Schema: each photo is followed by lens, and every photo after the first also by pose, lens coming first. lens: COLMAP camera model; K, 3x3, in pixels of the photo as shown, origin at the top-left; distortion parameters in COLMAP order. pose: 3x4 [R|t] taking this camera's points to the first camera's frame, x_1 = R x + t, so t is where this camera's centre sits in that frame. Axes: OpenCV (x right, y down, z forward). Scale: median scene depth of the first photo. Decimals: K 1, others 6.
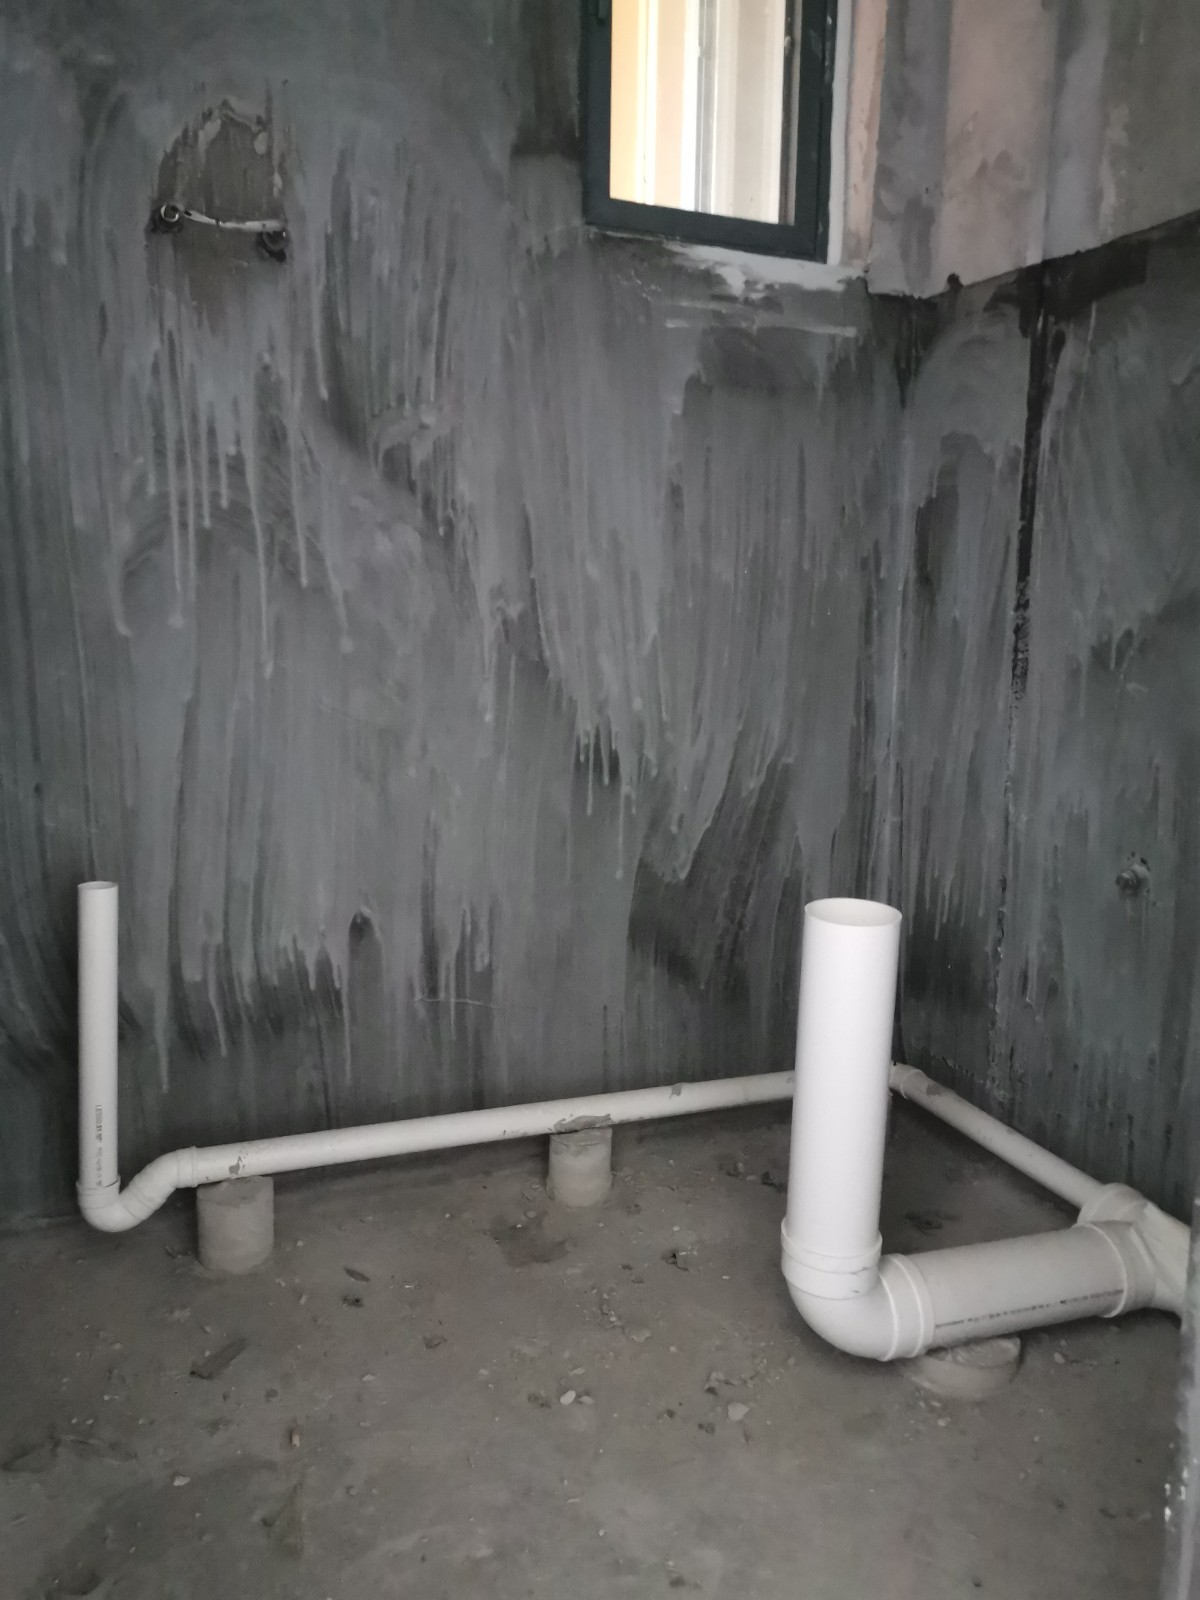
lens RADIAL K [[1265.7, 0, 601.1], [0, 1265.7, 807.2], [0, 0, 1]] dist [0.036993, -0.014223]
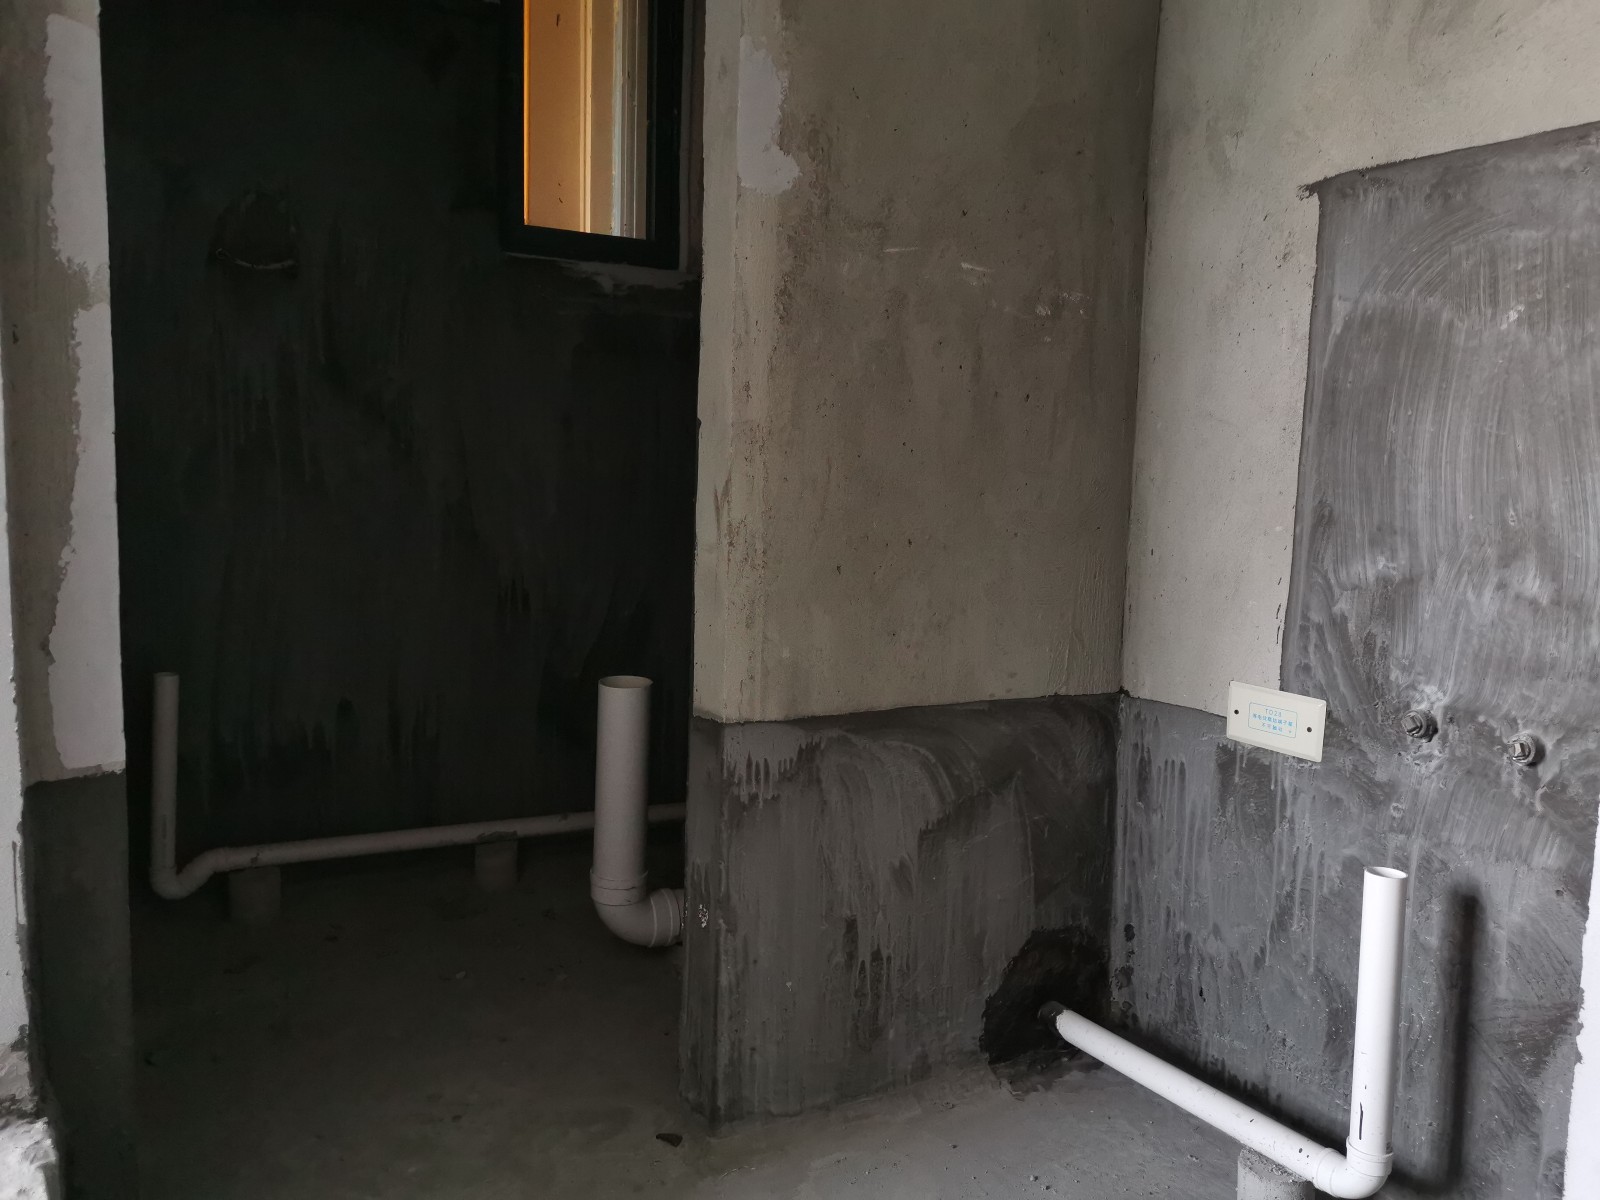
lens RADIAL K [[1265.7, 0, 797.7], [0, 1265.7, 595.8], [0, 0, 1]] dist [0.036993, -0.014223]
pose [[0.992775, 0.003315, 0.119947, 0.161061], [0.001379, 0.999237, -0.039037, 0.022518], [-0.119985, 0.038920, 0.992013, -0.560770]]
